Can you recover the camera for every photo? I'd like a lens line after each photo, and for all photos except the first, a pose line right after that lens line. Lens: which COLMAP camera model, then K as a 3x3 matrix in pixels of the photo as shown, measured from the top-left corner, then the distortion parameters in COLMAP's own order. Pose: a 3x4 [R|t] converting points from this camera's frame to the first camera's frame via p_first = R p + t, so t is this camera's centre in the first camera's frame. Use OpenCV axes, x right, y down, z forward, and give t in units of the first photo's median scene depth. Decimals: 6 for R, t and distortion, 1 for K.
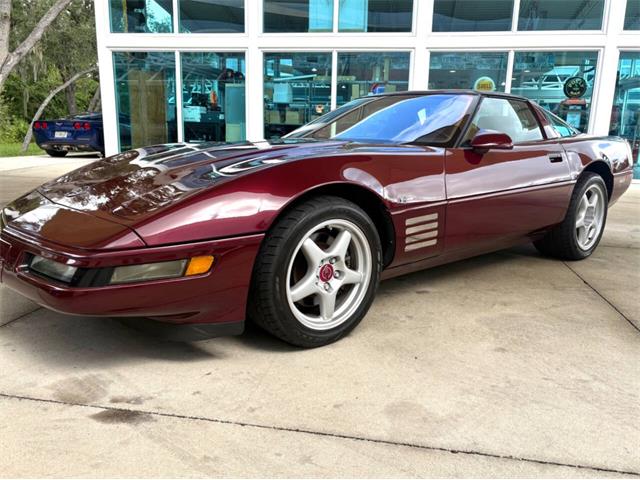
lens RADIAL K [[503.1, 0, 322.9], [0, 503.1, 240.3], [0, 0, 1]] dist [0.030027, -0.013790]
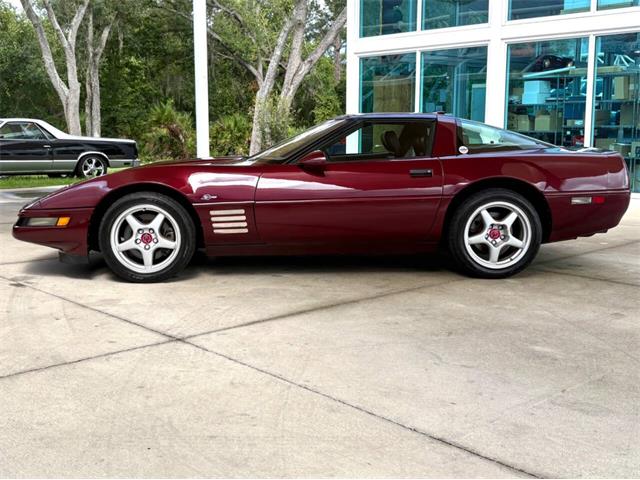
lens RADIAL K [[809.7, 0, 320.8], [0, 809.7, 229.6], [0, 0, 1]] dist [0.161546, -0.424069]
pose [[0.796444, 0.051830, -0.602487, 1.790303], [-0.111306, 0.991862, -0.061812, 0.119818], [0.594381, 0.116290, 0.795731, -0.674827]]
